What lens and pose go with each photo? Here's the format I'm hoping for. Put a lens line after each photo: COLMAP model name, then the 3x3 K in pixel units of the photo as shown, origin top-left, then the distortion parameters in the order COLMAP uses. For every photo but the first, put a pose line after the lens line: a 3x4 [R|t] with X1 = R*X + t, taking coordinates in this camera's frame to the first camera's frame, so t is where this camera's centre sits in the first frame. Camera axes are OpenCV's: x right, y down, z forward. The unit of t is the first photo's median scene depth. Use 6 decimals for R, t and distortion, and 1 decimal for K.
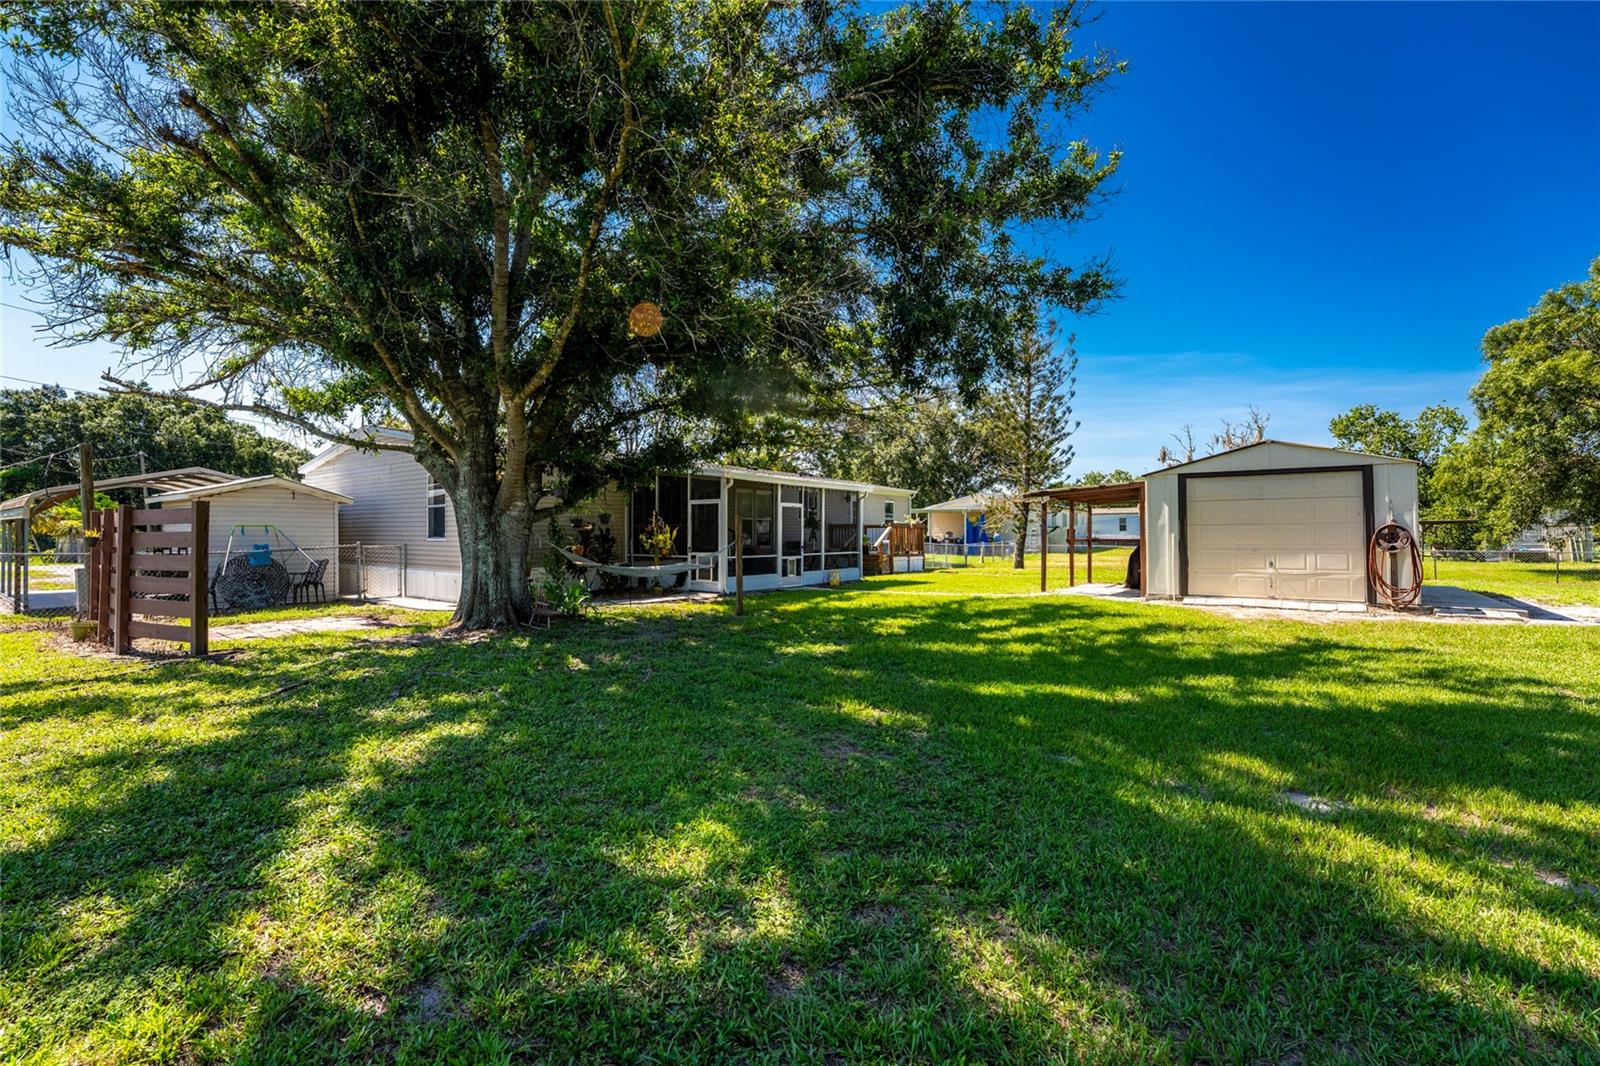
lens RADIAL K [[669.2, 0, 782.5], [0, 669.2, 534.5], [0, 0, 1]] dist [-0.029962, 0.003933]
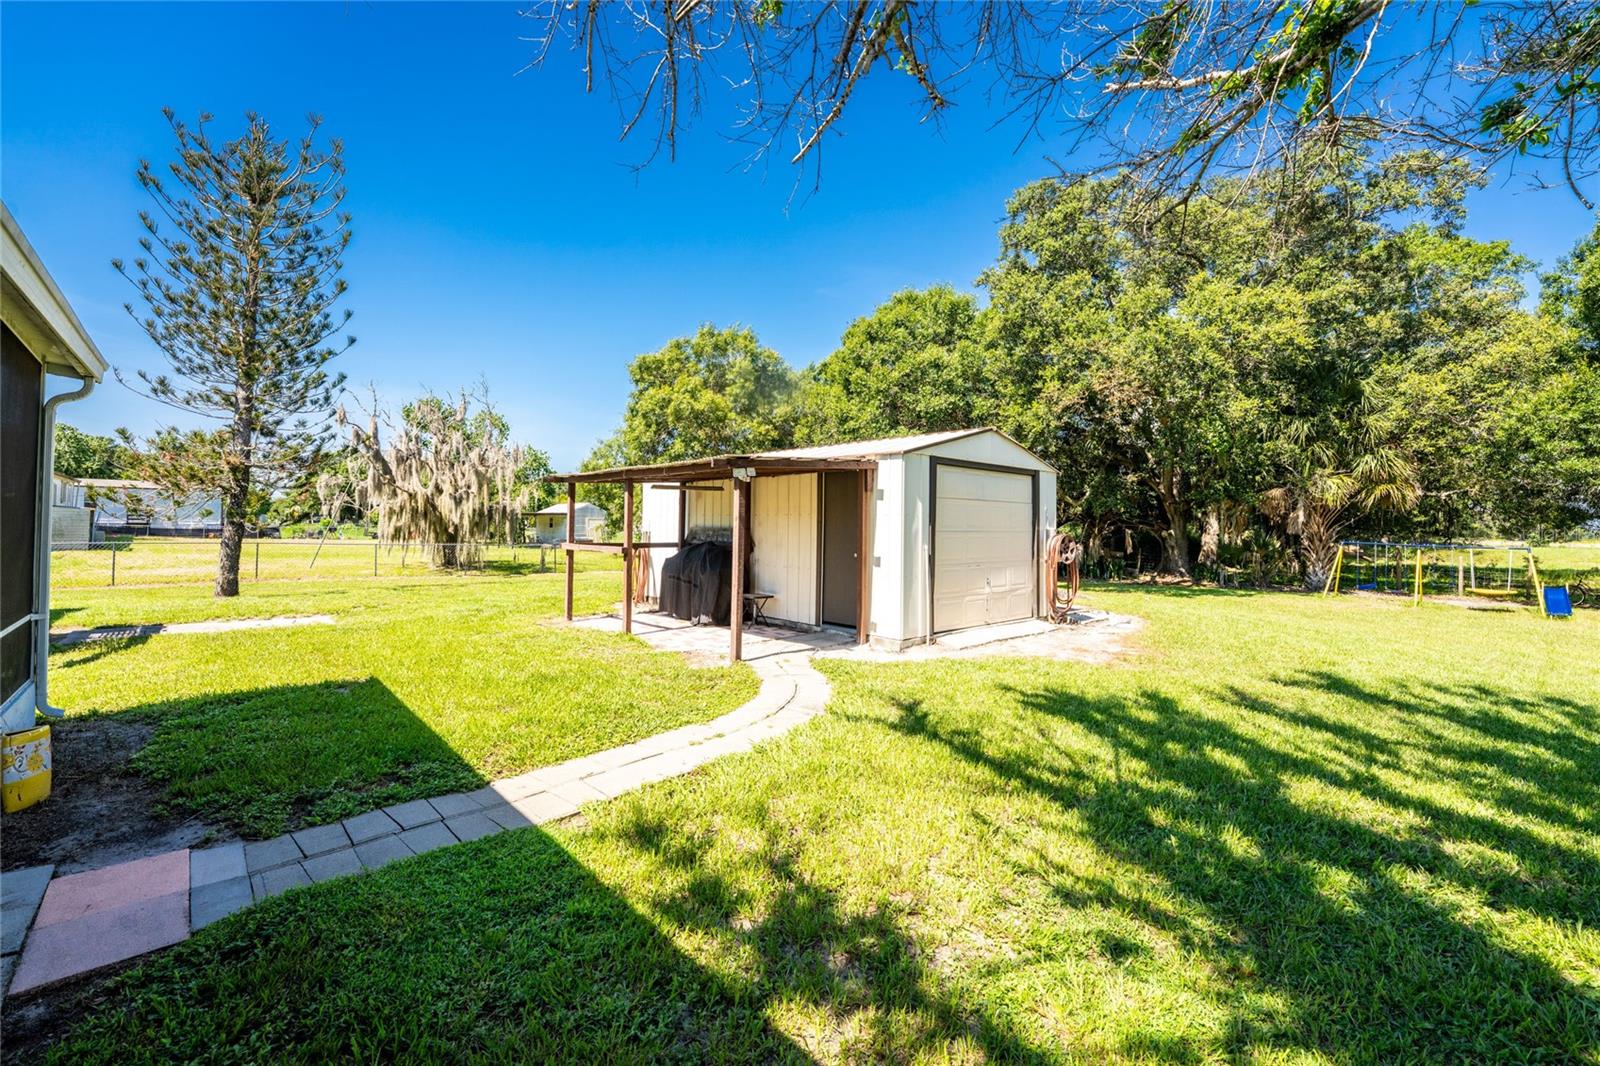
lens RADIAL K [[669.2, 0, 785.1], [0, 669.2, 532.0], [0, 0, 1]] dist [-0.029962, 0.003933]
pose [[0.170018, -0.007751, 0.985410, -0.075483], [-0.017967, 0.999778, 0.010964, -0.014618], [-0.985277, -0.019569, 0.169841, 0.790141]]
